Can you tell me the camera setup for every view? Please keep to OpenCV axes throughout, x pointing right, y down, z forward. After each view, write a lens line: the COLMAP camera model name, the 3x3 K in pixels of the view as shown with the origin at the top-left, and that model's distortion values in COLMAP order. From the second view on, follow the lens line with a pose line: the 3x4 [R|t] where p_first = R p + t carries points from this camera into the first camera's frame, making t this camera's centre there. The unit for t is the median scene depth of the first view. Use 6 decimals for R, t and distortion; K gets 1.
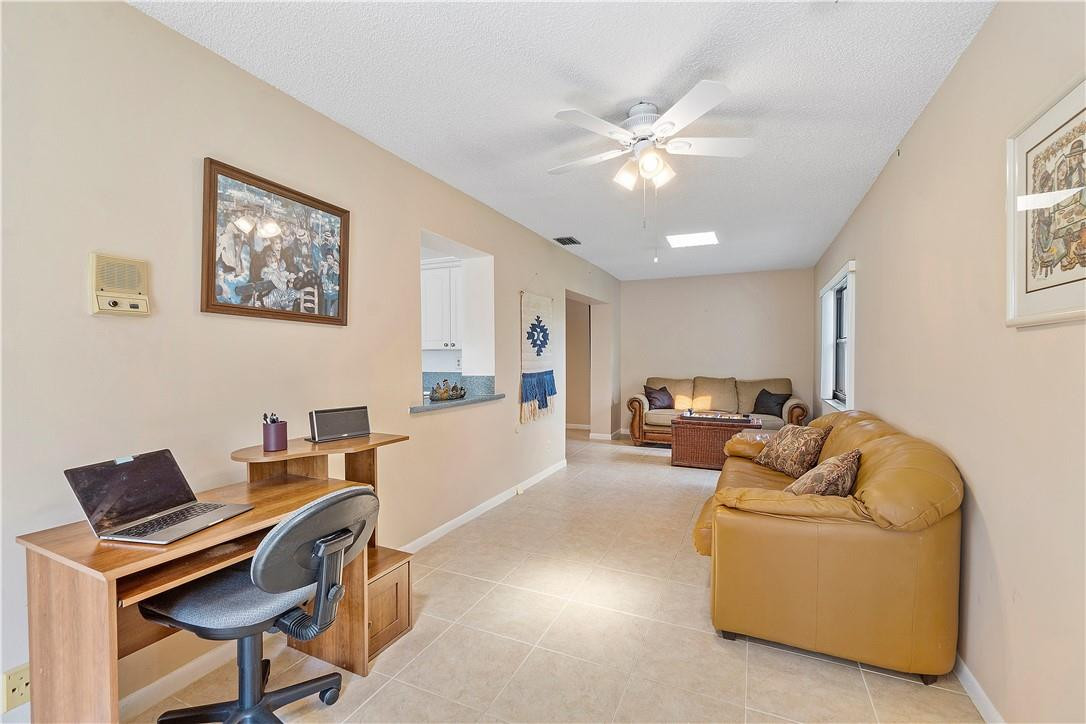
lens RADIAL K [[471.0, 0, 538.0], [0, 471.0, 364.4], [0, 0, 1]] dist [-0.001973, -0.000256]
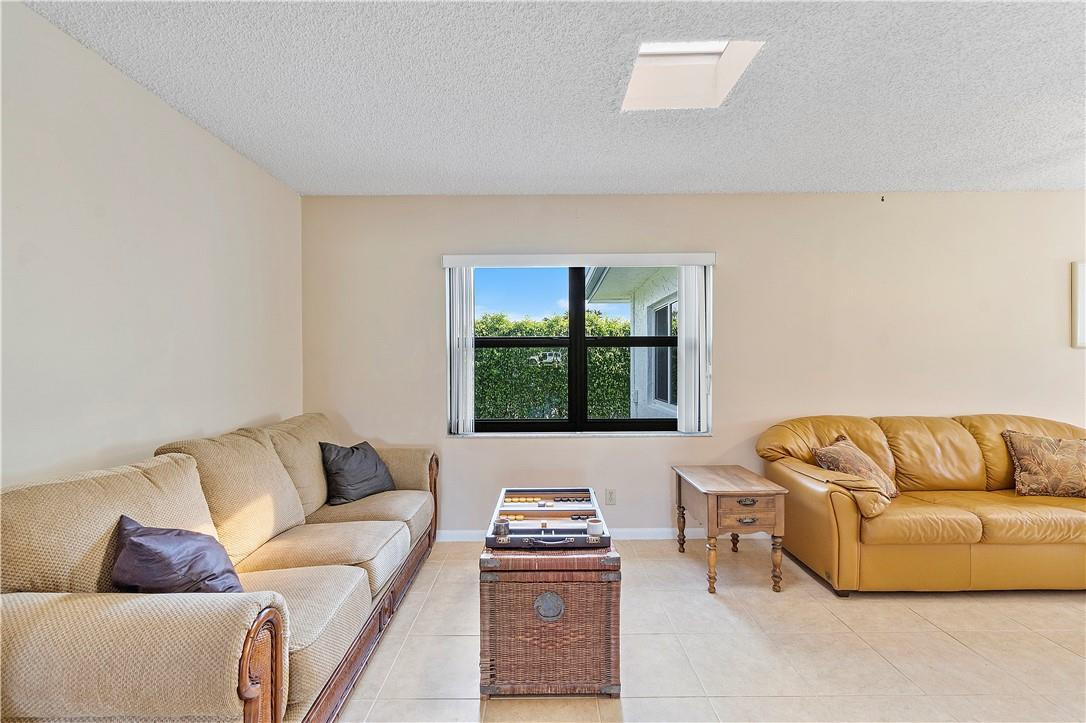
lens RADIAL K [[467.6, 0, 537.7], [0, 467.6, 364.7], [0, 0, 1]] dist [0.002902, -0.000369]
pose [[-0.415264, 0.002441, 0.909698, 0.010820], [0.022905, 0.999707, 0.007773, -0.021979], [-0.909412, 0.024065, -0.415199, 1.274861]]
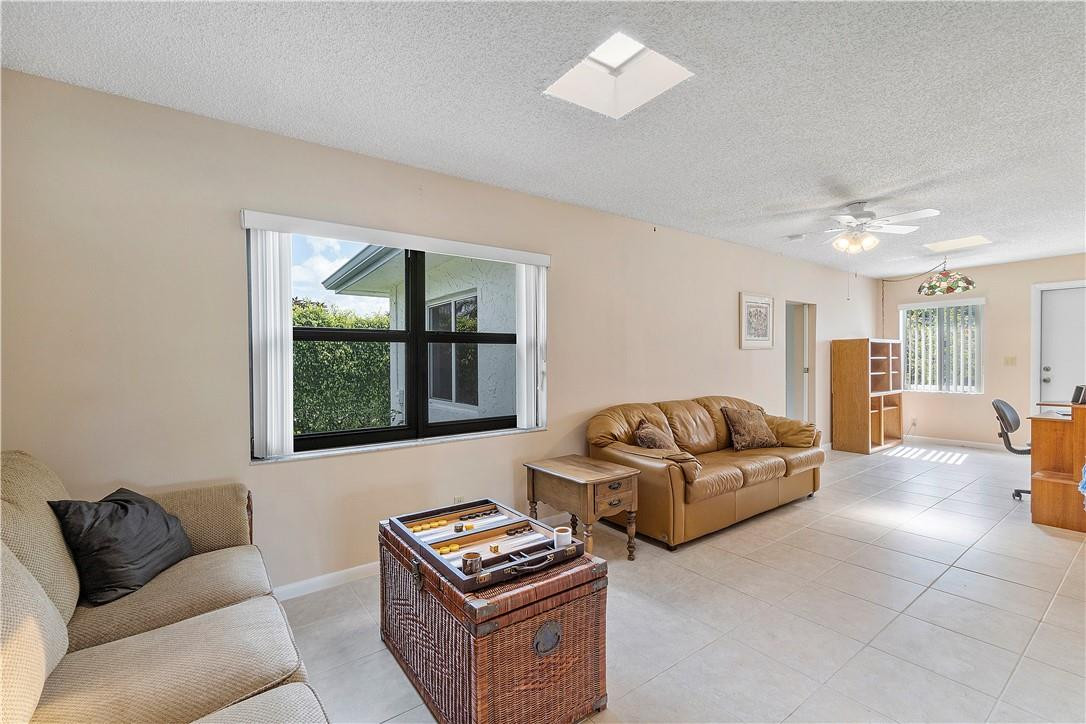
lens RADIAL K [[471.0, 0, 538.0], [0, 471.0, 364.4], [0, 0, 1]] dist [-0.001973, -0.000256]
pose [[-0.870355, 0.007119, 0.492373, 0.180291], [0.021497, 0.999492, 0.023548, -0.023632], [-0.491955, 0.031080, -0.870066, 1.389742]]
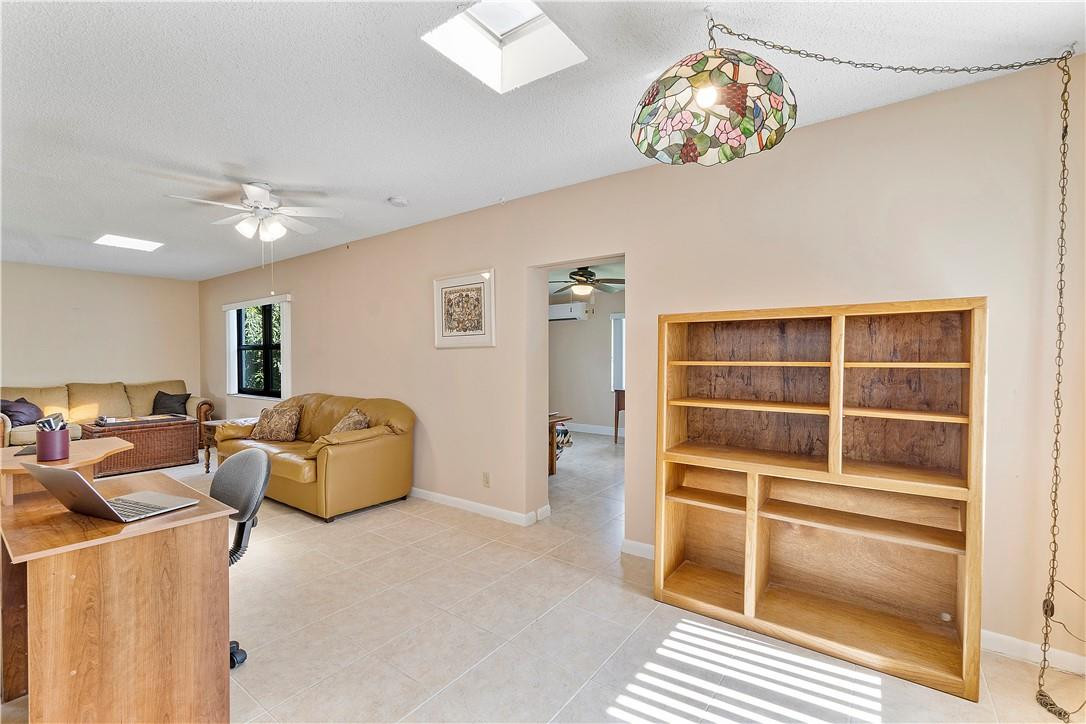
lens RADIAL K [[460.6, 0, 543.0], [0, 460.6, 362.0], [0, 0, 1]] dist [-0.000865, -0.000069]
pose [[0.197426, -0.006067, 0.980299, -0.453545], [0.020002, 0.999798, 0.002159, 0.002813], [-0.980114, 0.019182, 0.197507, -0.046049]]
